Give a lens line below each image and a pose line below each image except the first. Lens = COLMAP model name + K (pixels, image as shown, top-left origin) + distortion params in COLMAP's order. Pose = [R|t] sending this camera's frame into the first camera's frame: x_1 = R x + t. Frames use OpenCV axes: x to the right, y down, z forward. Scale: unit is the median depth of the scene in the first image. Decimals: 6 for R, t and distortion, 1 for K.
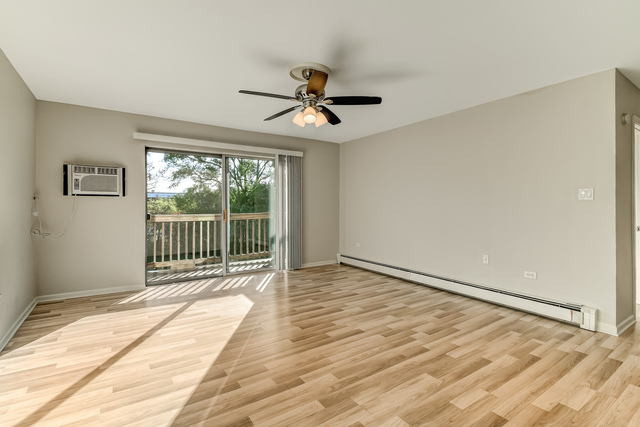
lens RADIAL K [[294.1, 0, 332.4], [0, 294.1, 204.1], [0, 0, 1]] dist [0.000301, 0.003719]
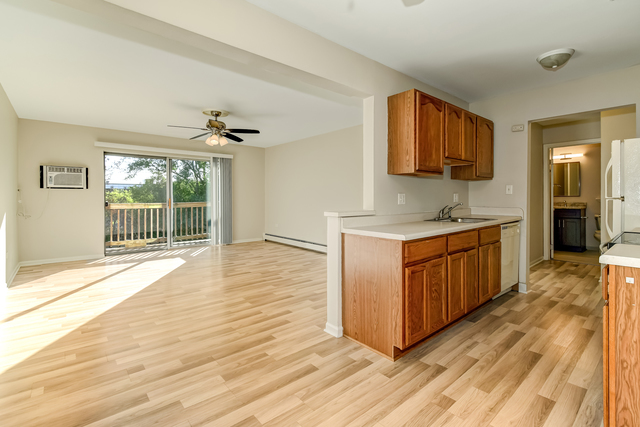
lens RADIAL K [[294.1, 0, 334.2], [0, 294.1, 199.2], [0, 0, 1]] dist [0.000301, 0.003719]
pose [[0.993980, -0.000828, 0.109562, 0.197303], [-0.000325, 0.999945, 0.010505, 0.004834], [-0.109565, -0.010477, 0.993924, -0.341850]]
